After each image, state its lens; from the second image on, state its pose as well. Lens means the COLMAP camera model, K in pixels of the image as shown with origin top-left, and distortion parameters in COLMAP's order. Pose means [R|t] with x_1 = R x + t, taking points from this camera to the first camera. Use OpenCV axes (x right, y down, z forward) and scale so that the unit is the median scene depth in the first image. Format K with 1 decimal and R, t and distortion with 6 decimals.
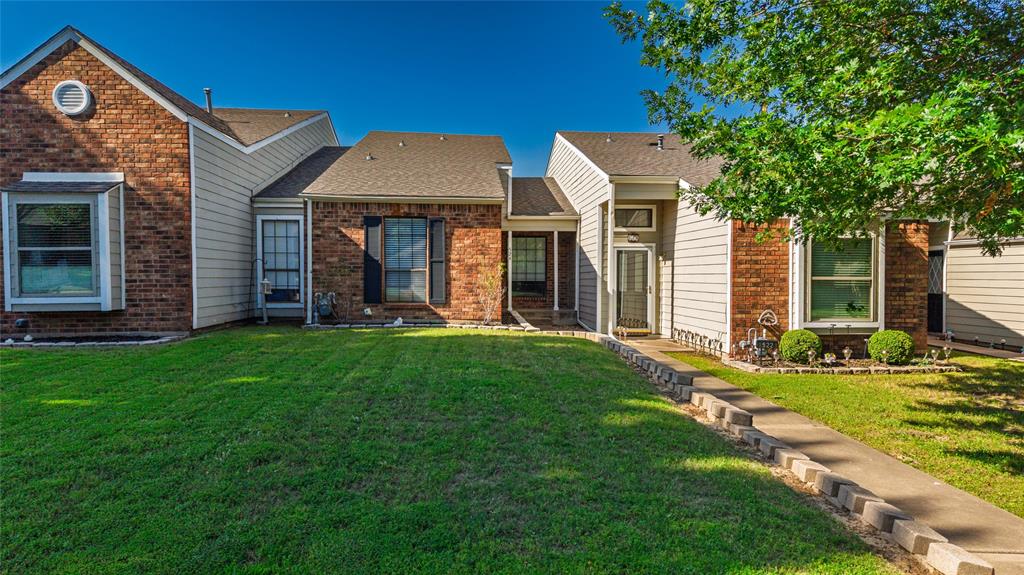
lens RADIAL K [[680.0, 0, 509.3], [0, 680.0, 289.1], [0, 0, 1]] dist [0.036879, -0.037422]
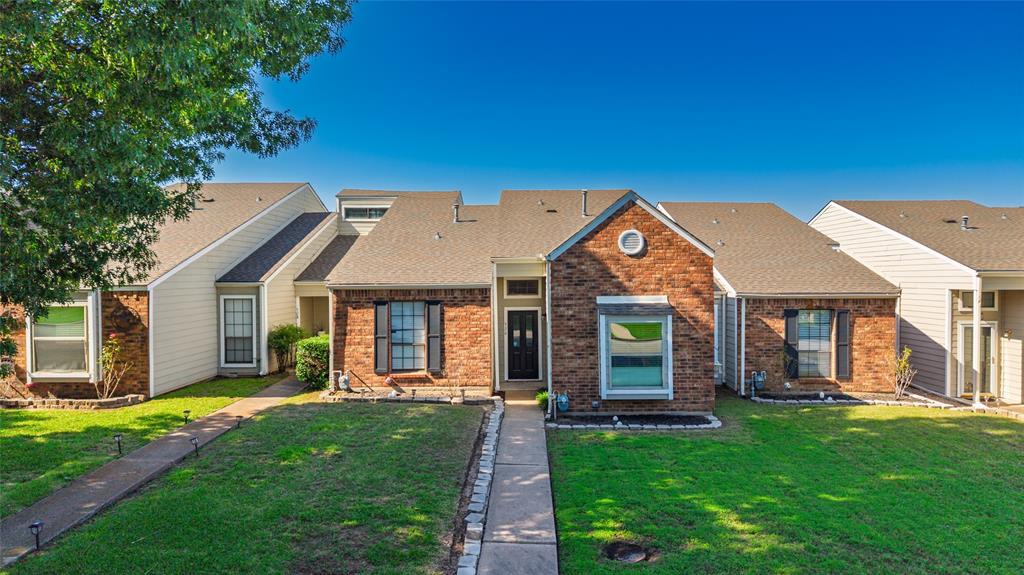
lens RADIAL K [[664.7, 0, 490.3], [0, 664.7, 285.4], [0, 0, 1]] dist [0.038047, -0.080002]
pose [[0.991982, -0.006419, -0.126218, -0.697930], [0.005722, 0.999966, -0.005888, -0.172445], [0.126251, 0.005118, 0.991985, -0.342425]]
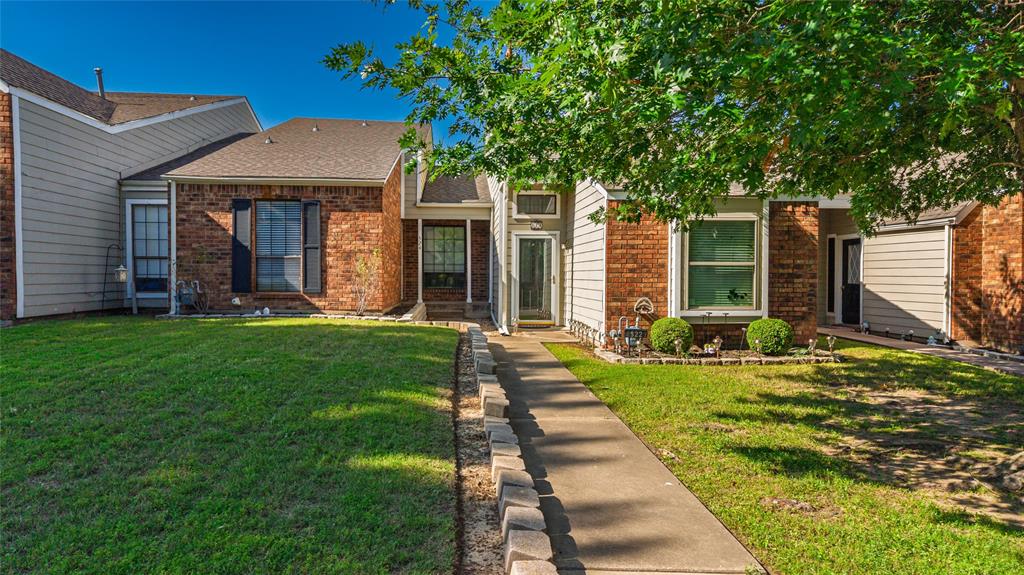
lens RADIAL K [[680.0, 0, 509.3], [0, 680.0, 289.1], [0, 0, 1]] dist [0.036879, -0.037422]
pose [[0.999987, 0.000003, 0.005164, 0.189560], [-0.000004, 1.000000, 0.000340, 0.018819], [-0.005164, -0.000340, 0.999987, 0.070047]]
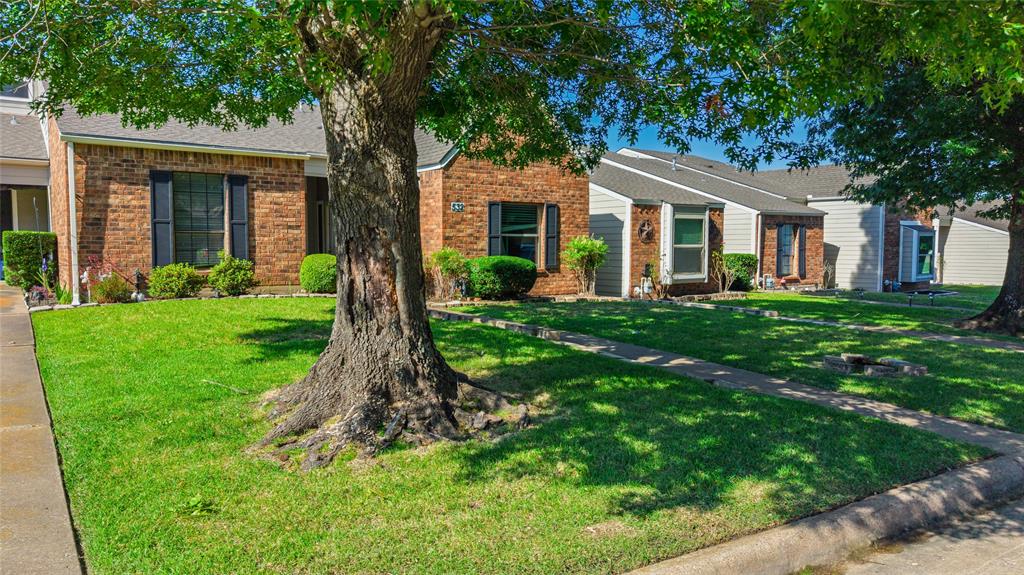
lens RADIAL K [[677.5, 0, 515.0], [0, 677.5, 291.1], [0, 0, 1]] dist [0.043568, -0.111660]
pose [[0.865501, -0.039249, 0.499366, -2.723307], [0.013965, 0.998429, 0.054270, -0.073339], [-0.500712, -0.039997, 0.864689, -0.301542]]
